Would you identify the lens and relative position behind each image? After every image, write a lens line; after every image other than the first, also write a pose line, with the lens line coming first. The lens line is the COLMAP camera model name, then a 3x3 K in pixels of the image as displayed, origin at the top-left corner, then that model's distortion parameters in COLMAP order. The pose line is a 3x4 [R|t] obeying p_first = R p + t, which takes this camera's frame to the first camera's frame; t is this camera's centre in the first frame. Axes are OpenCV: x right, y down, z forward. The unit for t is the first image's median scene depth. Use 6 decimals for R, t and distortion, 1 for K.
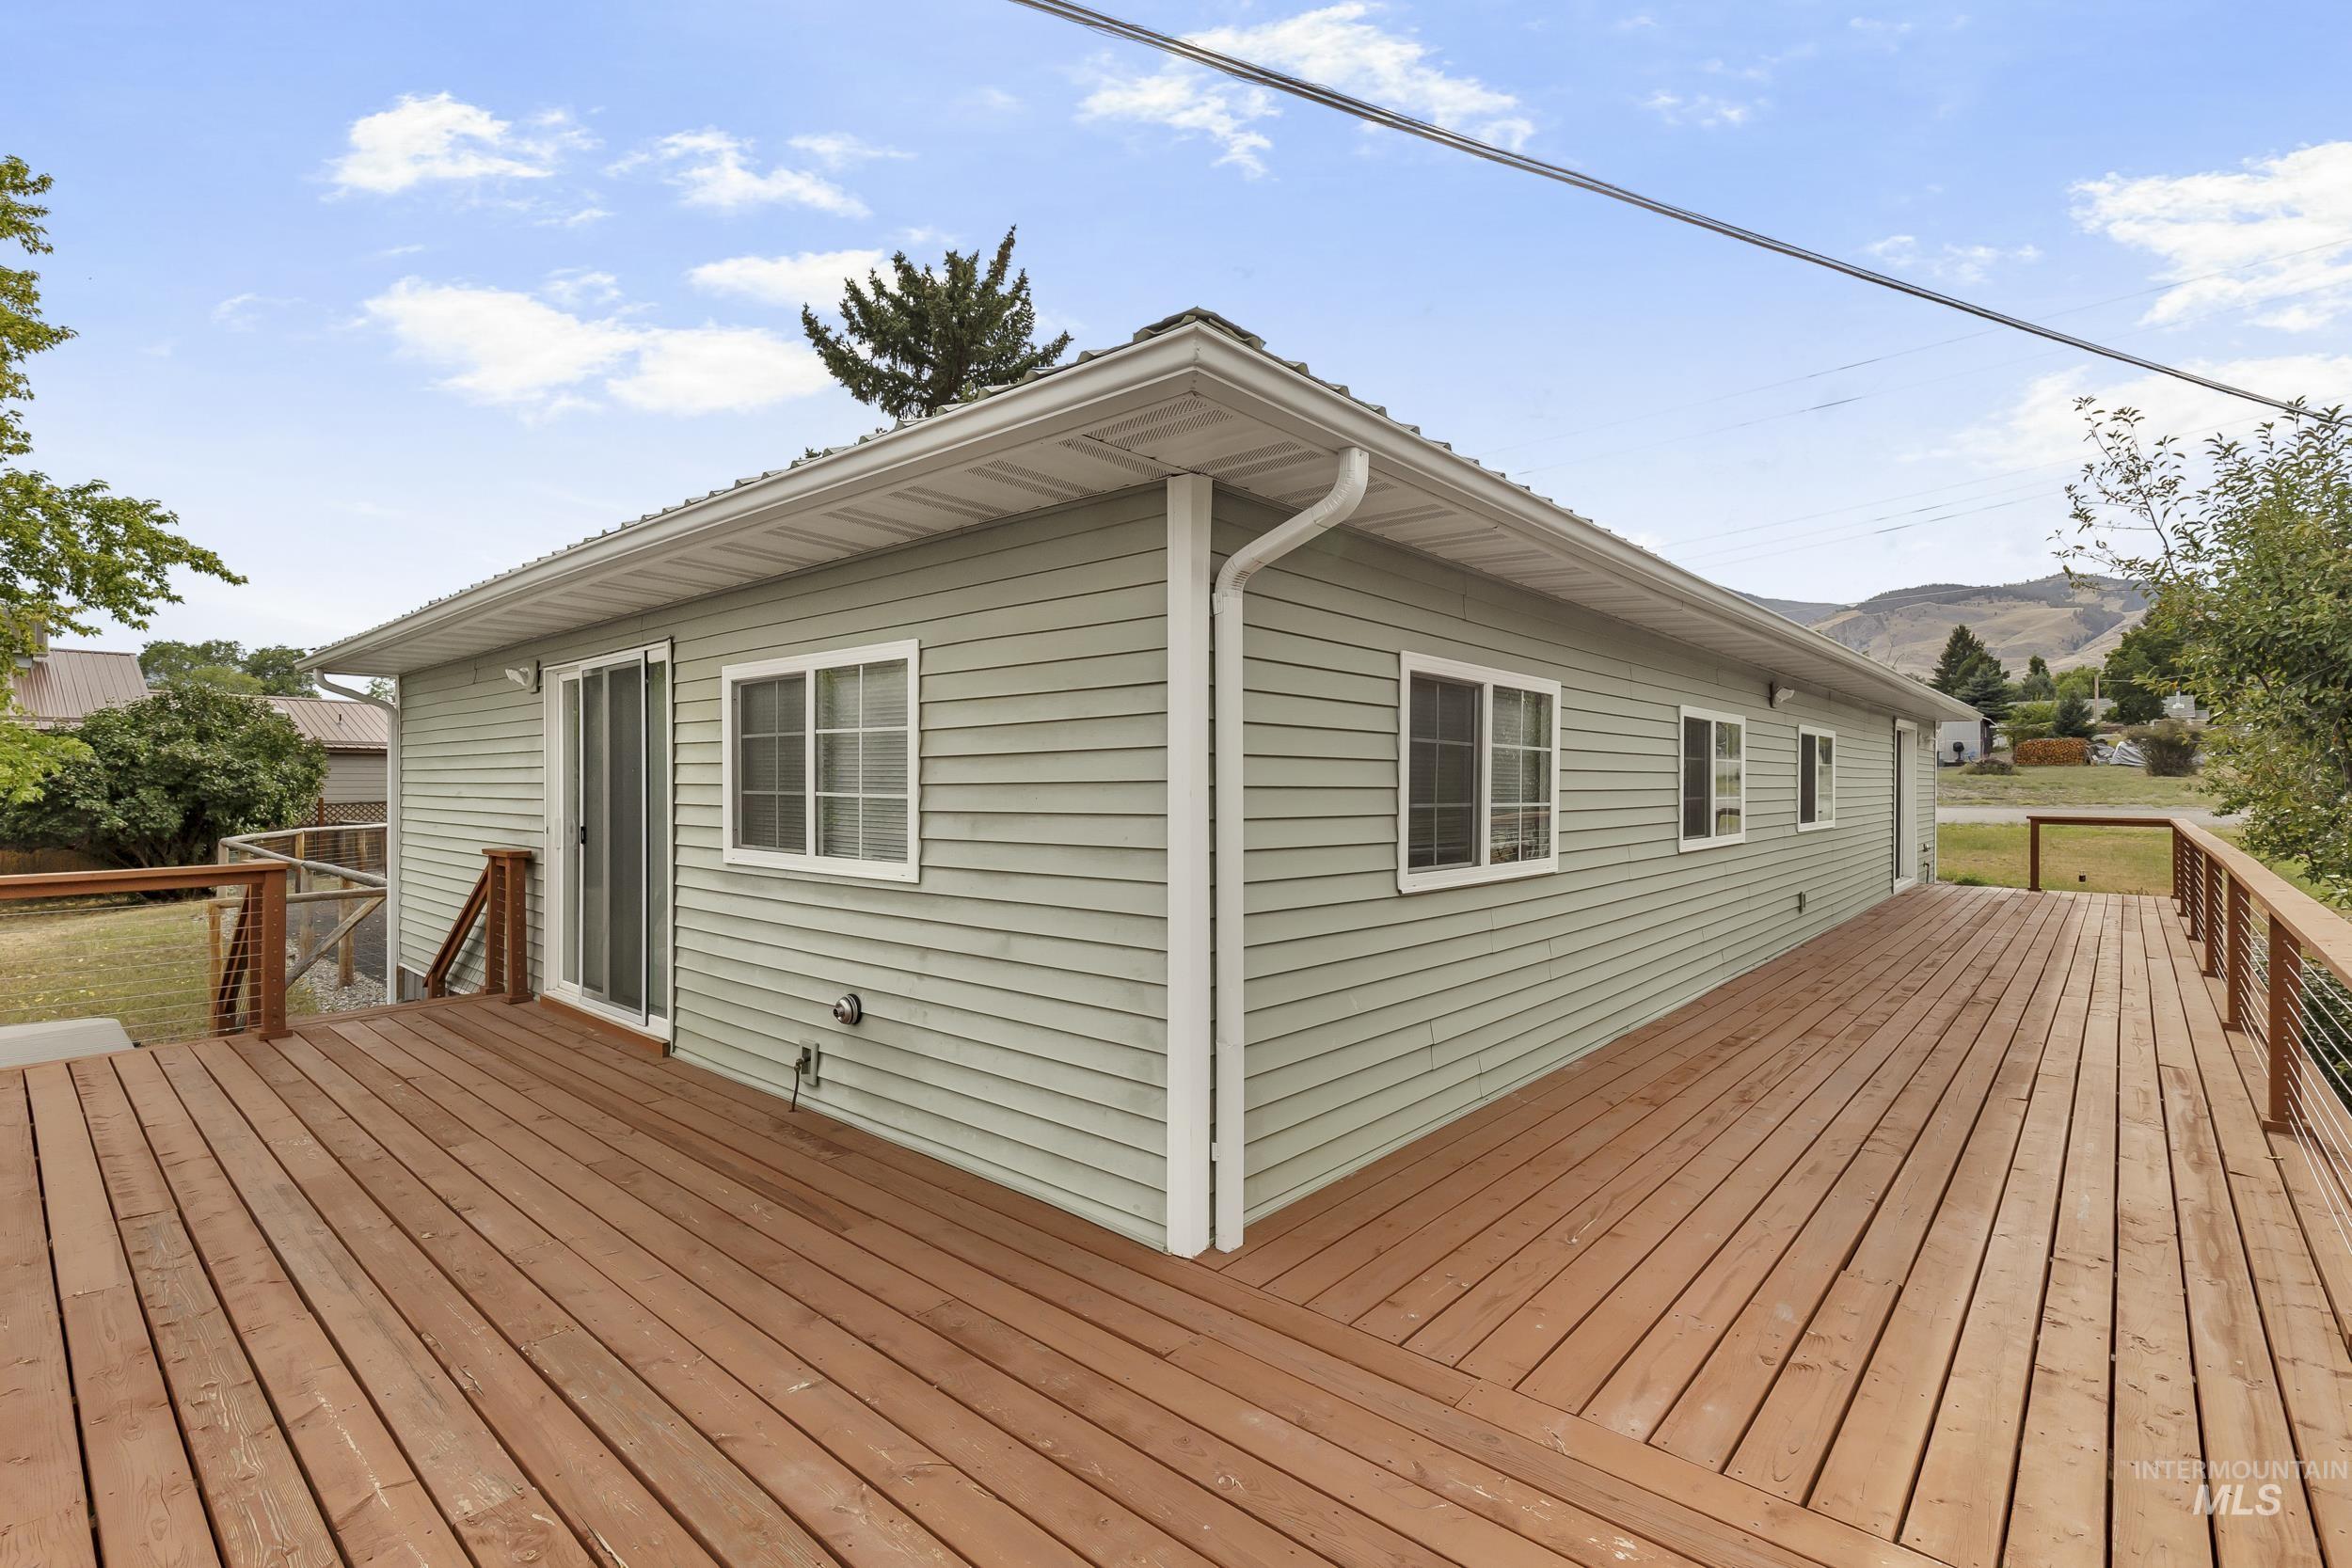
lens RADIAL K [[1071.8, 0, 1171.7], [0, 1071.8, 797.4], [0, 0, 1]] dist [0.000893, -0.000012]
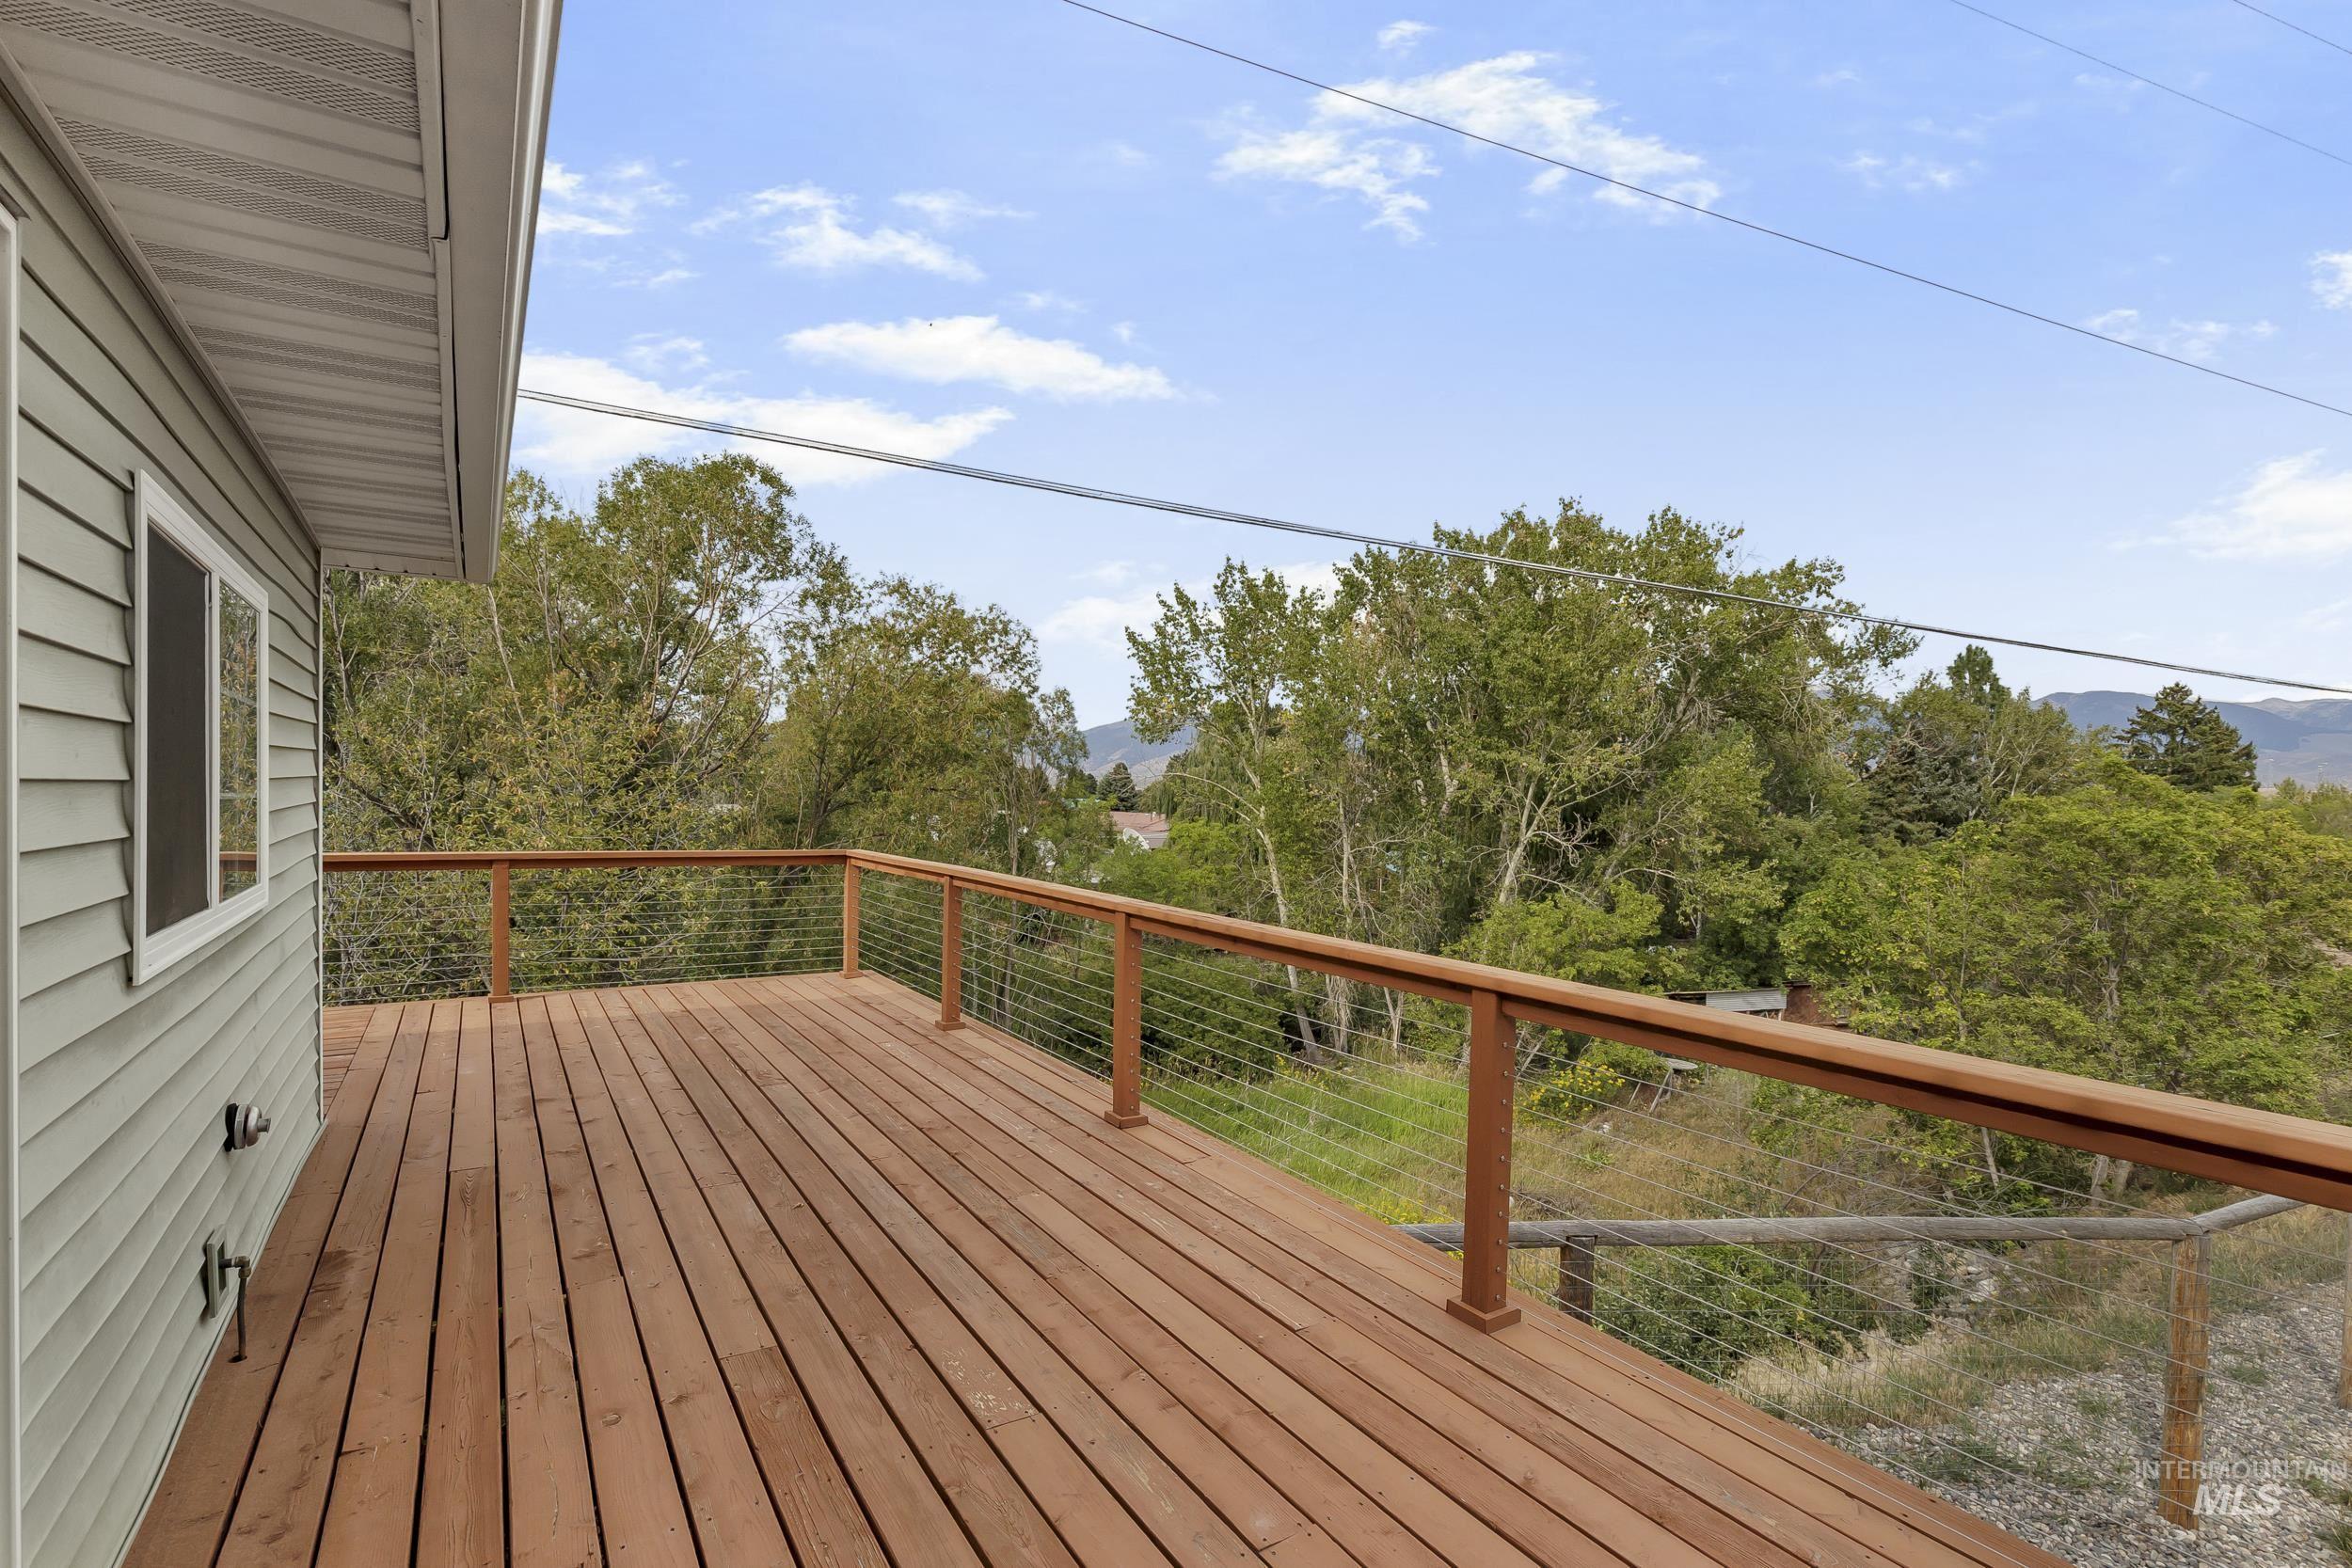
lens RADIAL K [[1071.8, 0, 1171.7], [0, 1071.8, 797.4], [0, 0, 1]] dist [0.000893, -0.000012]
pose [[-0.963729, -0.017765, 0.266291, -0.670122], [-0.012957, 0.999720, 0.019800, -0.015209], [-0.266568, 0.015631, -0.963689, 0.970234]]
